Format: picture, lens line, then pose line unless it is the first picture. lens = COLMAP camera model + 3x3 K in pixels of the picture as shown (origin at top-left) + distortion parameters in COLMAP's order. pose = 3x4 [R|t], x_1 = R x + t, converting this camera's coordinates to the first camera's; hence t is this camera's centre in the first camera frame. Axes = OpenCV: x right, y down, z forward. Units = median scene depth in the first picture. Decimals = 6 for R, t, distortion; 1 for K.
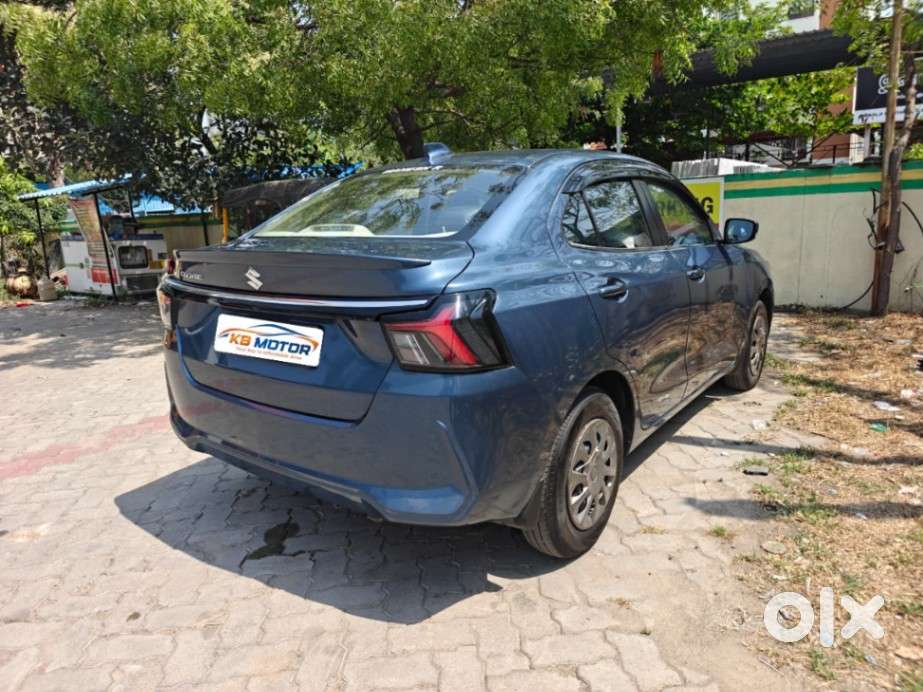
lens RADIAL K [[632.6, 0, 467.4], [0, 632.6, 352.8], [0, 0, 1]] dist [0.041473, -0.053730]
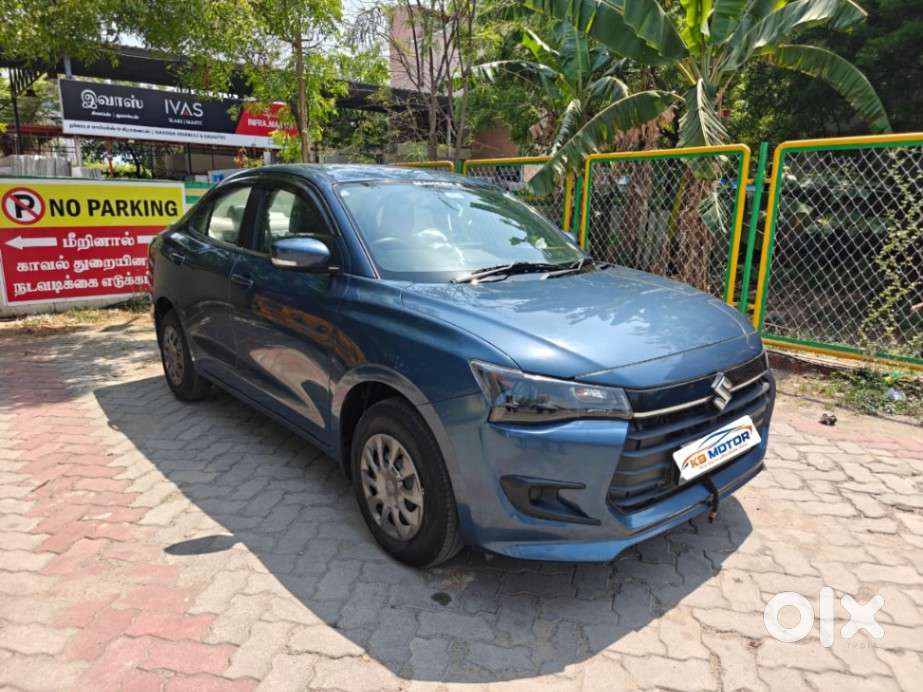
lens RADIAL K [[632.6, 0, 464.5], [0, 632.6, 347.2], [0, 0, 1]] dist [0.041473, -0.053730]
pose [[0.258602, -0.163177, 0.952102, -0.573520], [0.179126, 0.976636, 0.118729, -0.045568], [-0.949231, 0.139843, 0.281789, 0.280061]]
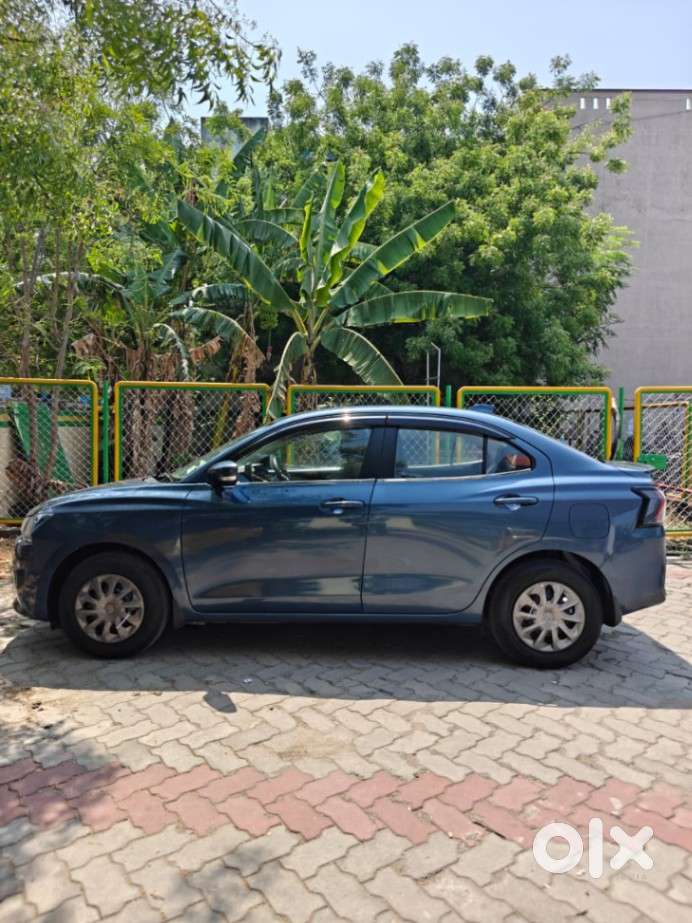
lens RADIAL K [[632.6, 0, 340.9], [0, 632.6, 461.5], [0, 0, 1]] dist [0.041473, -0.053730]
pose [[-0.573456, -0.007108, 0.819206, -0.467563], [0.190383, 0.971430, 0.141699, -0.194422], [-0.796808, 0.237221, -0.555719, 0.887773]]
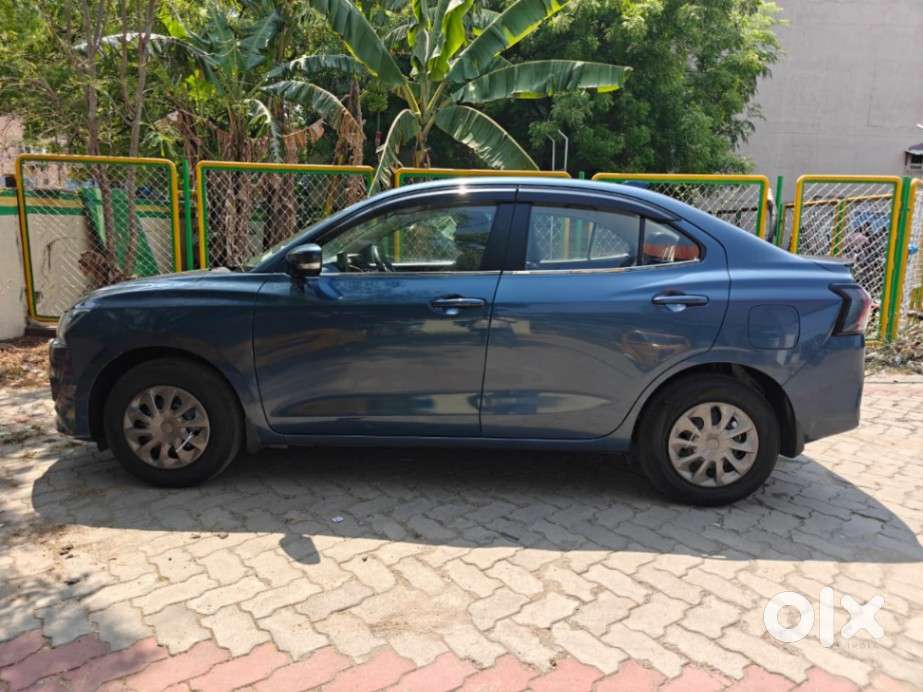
lens RADIAL K [[632.6, 0, 456.7], [0, 632.6, 350.1], [0, 0, 1]] dist [0.041473, -0.053730]
pose [[-0.574481, -0.119875, 0.809692, -0.372841], [0.177767, 0.947334, 0.266380, -0.164836], [-0.798981, 0.296966, -0.522915, 0.827278]]
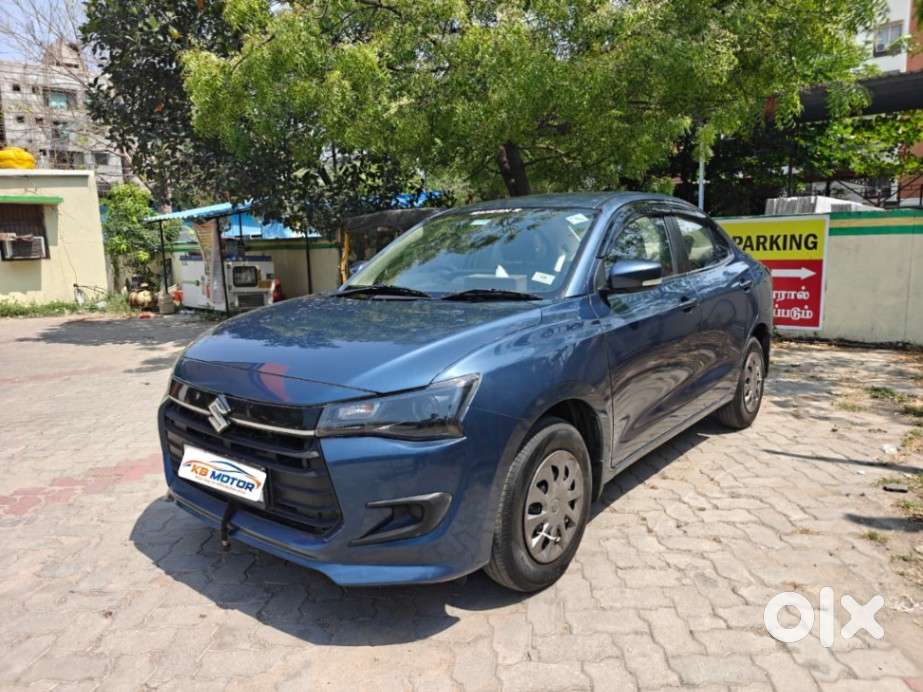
lens RADIAL K [[632.6, 0, 464.5], [0, 632.6, 351.7], [0, 0, 1]] dist [0.041473, -0.053730]
pose [[0.994753, 0.040986, -0.093739, -0.076250], [-0.045403, 0.997933, -0.045476, 0.016598], [0.091682, 0.049493, 0.994558, -0.061100]]
